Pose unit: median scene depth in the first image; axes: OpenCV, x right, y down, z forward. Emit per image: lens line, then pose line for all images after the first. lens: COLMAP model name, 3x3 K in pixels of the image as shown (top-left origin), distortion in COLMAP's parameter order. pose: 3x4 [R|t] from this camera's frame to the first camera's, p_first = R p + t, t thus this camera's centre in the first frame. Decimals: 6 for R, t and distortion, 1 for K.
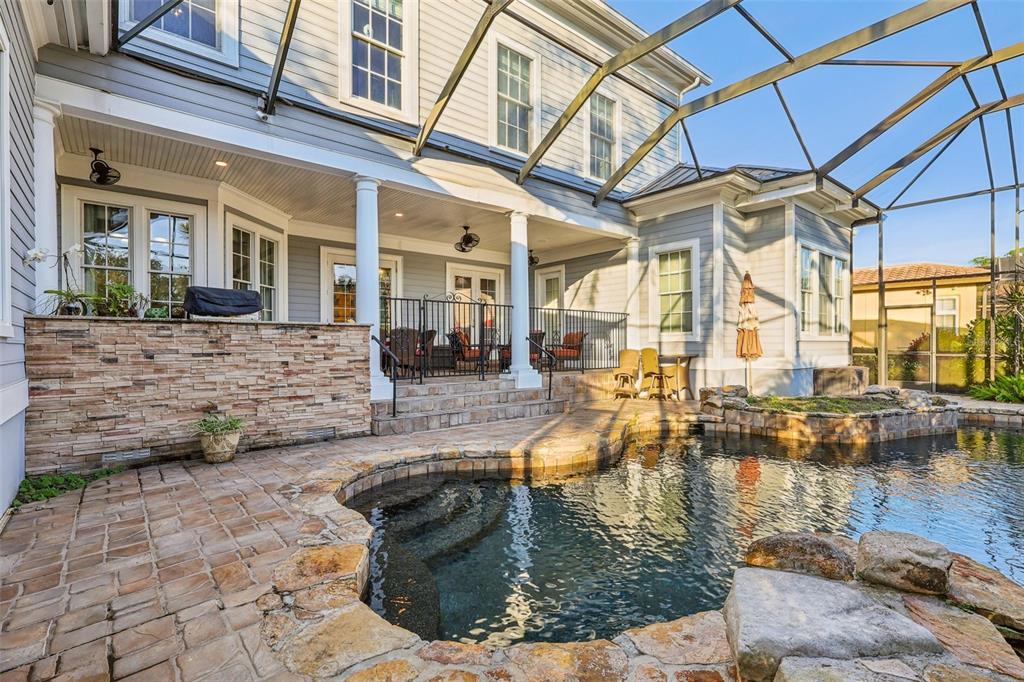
lens RADIAL K [[477.5, 0, 511.5], [0, 477.5, 341.8], [0, 0, 1]] dist [0.001147, 0.000608]
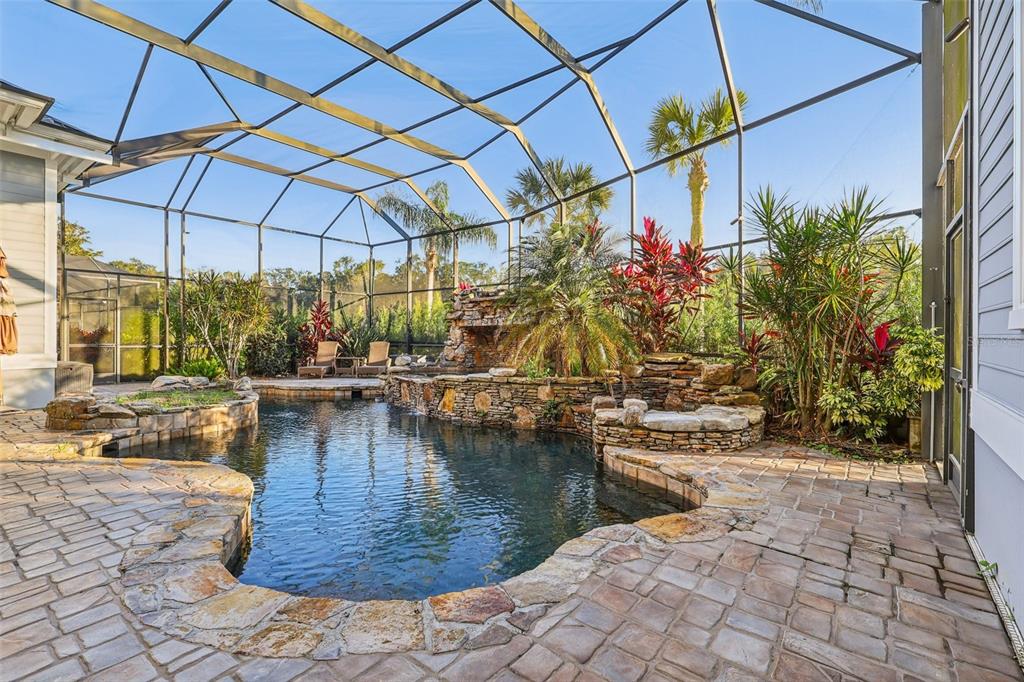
lens RADIAL K [[477.5, 0, 511.3], [0, 477.5, 342.0], [0, 0, 1]] dist [0.001147, 0.000608]
pose [[-0.219800, -0.005988, 0.975527, -0.488108], [-0.011629, 0.999926, 0.003517, 0.001692], [-0.975476, -0.010572, -0.219853, 0.560979]]
